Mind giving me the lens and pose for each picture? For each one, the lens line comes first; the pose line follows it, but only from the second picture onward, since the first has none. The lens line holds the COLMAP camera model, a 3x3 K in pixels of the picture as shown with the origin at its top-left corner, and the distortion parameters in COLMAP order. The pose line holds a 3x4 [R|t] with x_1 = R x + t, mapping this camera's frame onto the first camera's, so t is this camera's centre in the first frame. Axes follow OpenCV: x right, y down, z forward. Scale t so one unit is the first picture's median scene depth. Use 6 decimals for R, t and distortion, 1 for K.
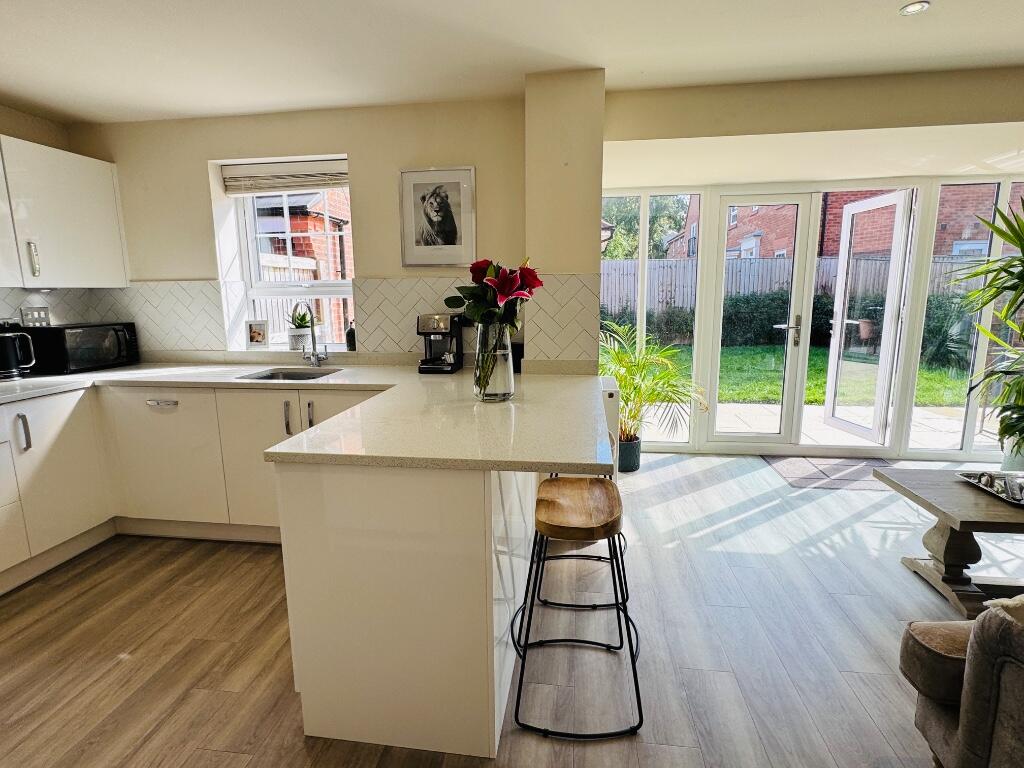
lens RADIAL K [[519.6, 0, 508.4], [0, 519.6, 381.7], [0, 0, 1]] dist [-0.001514, 0.000931]
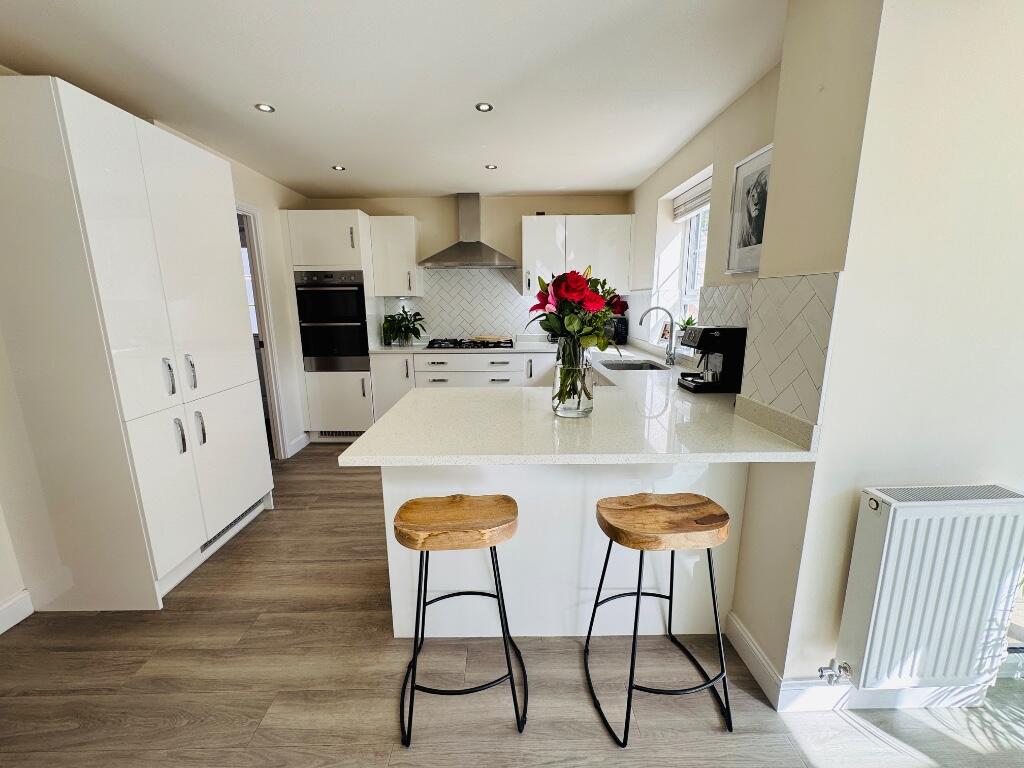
lens RADIAL K [[408.1, 0, 510.2], [0, 408.1, 381.3], [0, 0, 1]] dist [-0.003102, -0.000331]
pose [[0.143533, 0.204392, -0.968309, 0.520278], [-0.160903, 0.970241, 0.180949, -0.110938], [0.976478, 0.129832, 0.172149, 0.561120]]
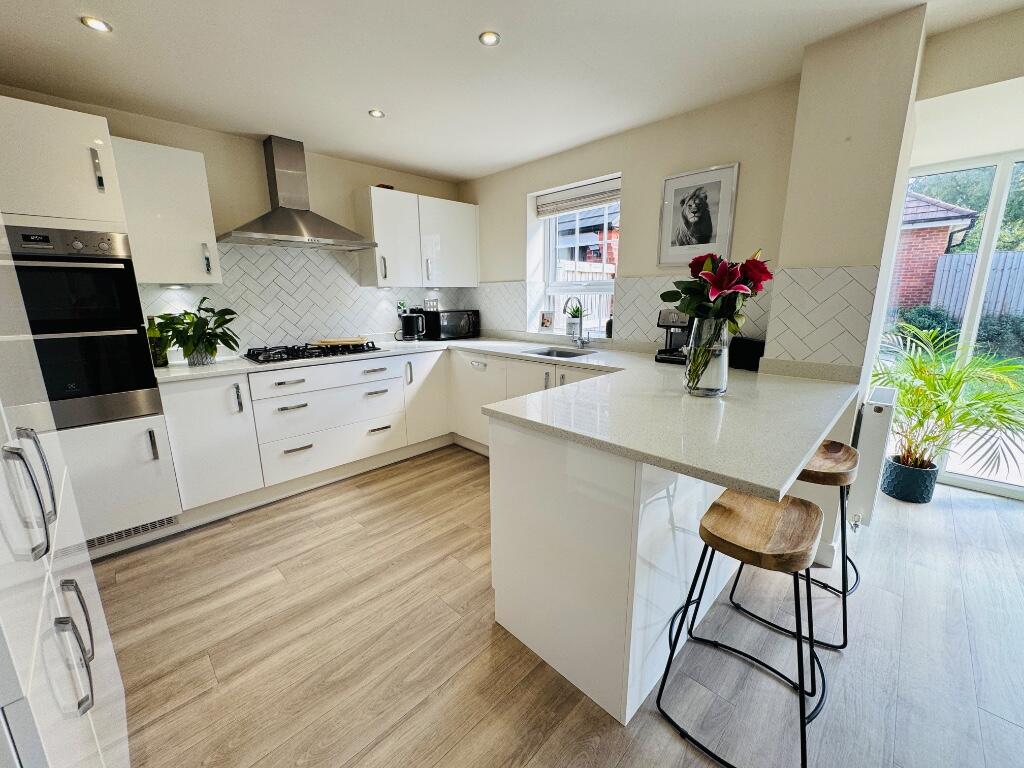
lens RADIAL K [[408.1, 0, 510.1], [0, 408.1, 381.1], [0, 0, 1]] dist [-0.003102, -0.000331]
pose [[0.797663, 0.128096, -0.589344, 0.103010], [-0.102308, 0.991761, 0.077091, -0.009897], [0.594363, -0.001198, 0.804196, 0.103294]]
